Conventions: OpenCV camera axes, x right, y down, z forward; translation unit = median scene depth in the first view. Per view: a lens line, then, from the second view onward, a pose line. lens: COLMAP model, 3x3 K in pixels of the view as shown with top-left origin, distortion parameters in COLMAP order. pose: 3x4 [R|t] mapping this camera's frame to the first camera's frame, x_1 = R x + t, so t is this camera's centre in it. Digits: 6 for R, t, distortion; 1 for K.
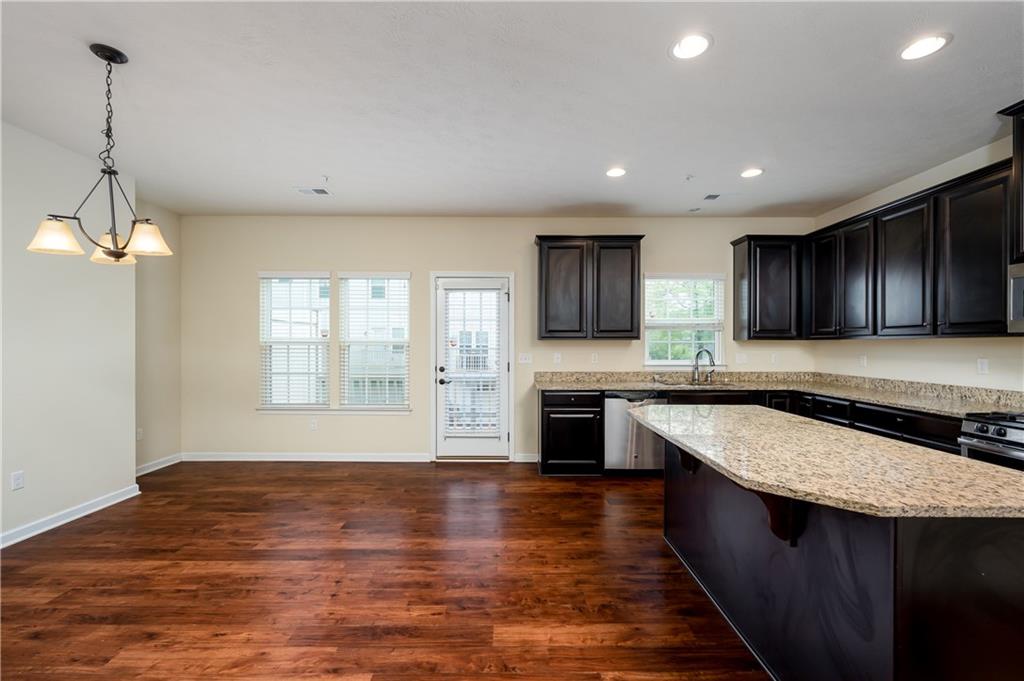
lens RADIAL K [[444.0, 0, 509.5], [0, 444.0, 343.7], [0, 0, 1]] dist [-0.001064, 0.000498]
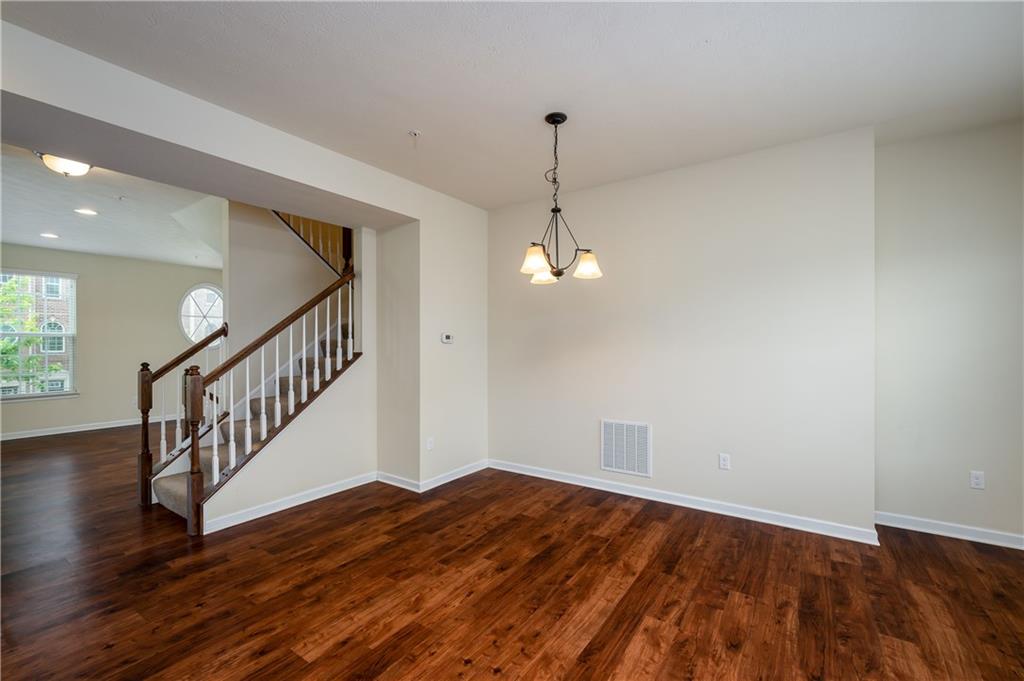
lens RADIAL K [[444.0, 0, 511.7], [0, 444.0, 343.1], [0, 0, 1]] dist [-0.001064, 0.000498]
pose [[-0.569416, -0.002759, -0.822045, 0.138030], [0.001746, 0.999988, -0.004566, 0.001184], [0.822048, -0.004035, -0.569405, 0.988236]]
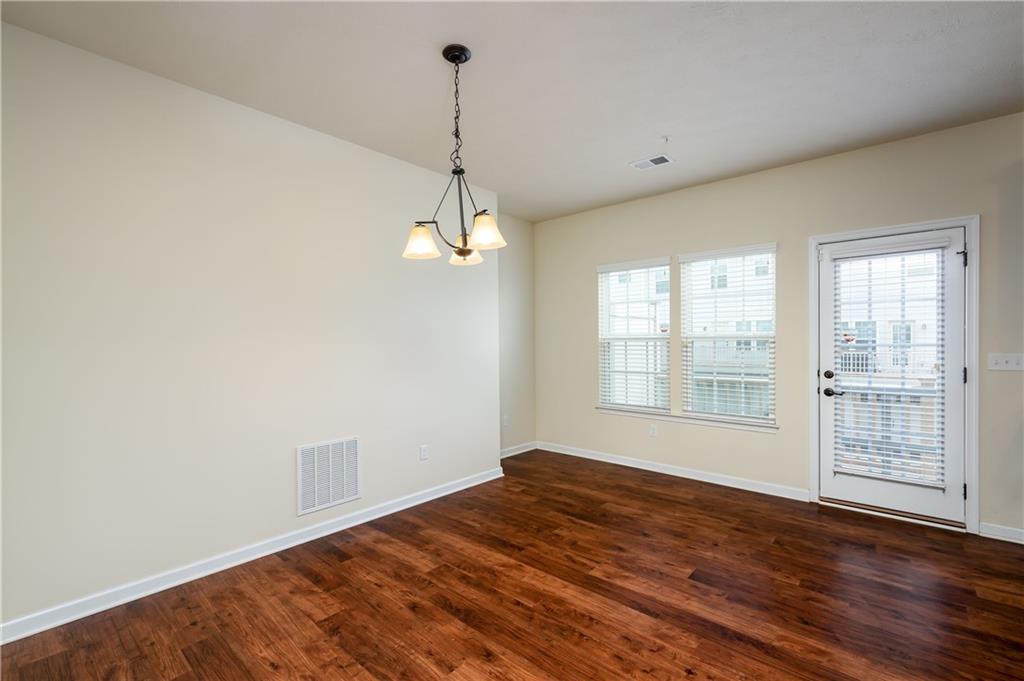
lens RADIAL K [[444.0, 0, 506.3], [0, 444.0, 346.5], [0, 0, 1]] dist [-0.001064, 0.000498]
pose [[0.745277, -0.000138, -0.666755, -0.088901], [0.010484, 0.999879, 0.011512, -0.000208], [0.666672, -0.015570, 0.745188, 0.190518]]
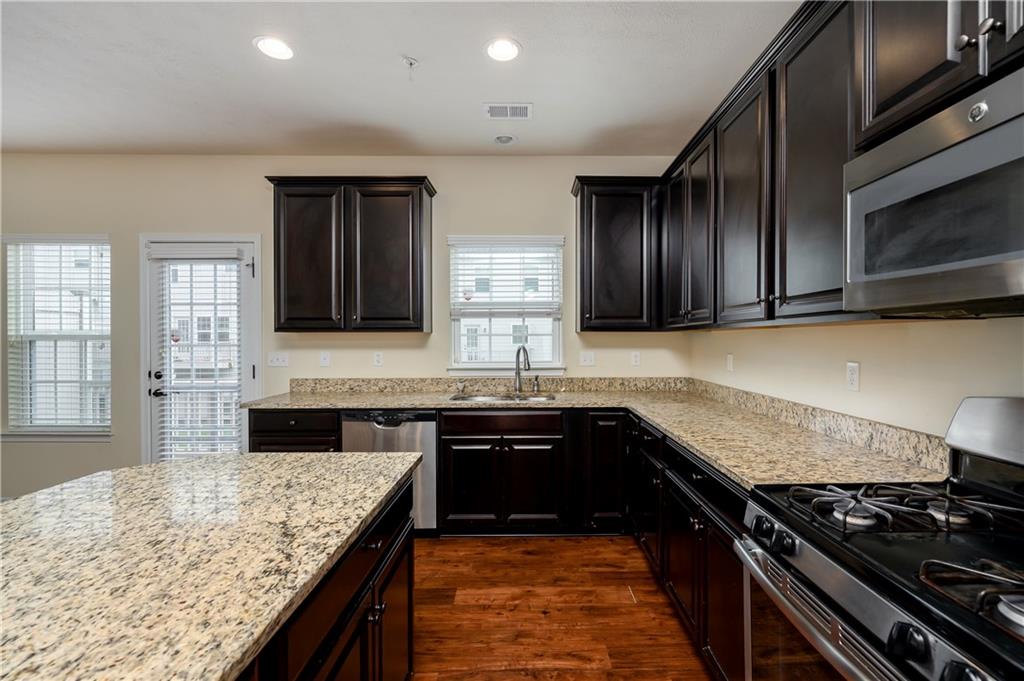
lens RADIAL K [[444.0, 0, 521.5], [0, 444.0, 344.0], [0, 0, 1]] dist [-0.001064, 0.000498]
pose [[0.999906, -0.003529, 0.013266, 0.558815], [0.003395, 0.999944, 0.010040, 0.004648], [-0.013301, -0.009994, 0.999862, 0.412679]]
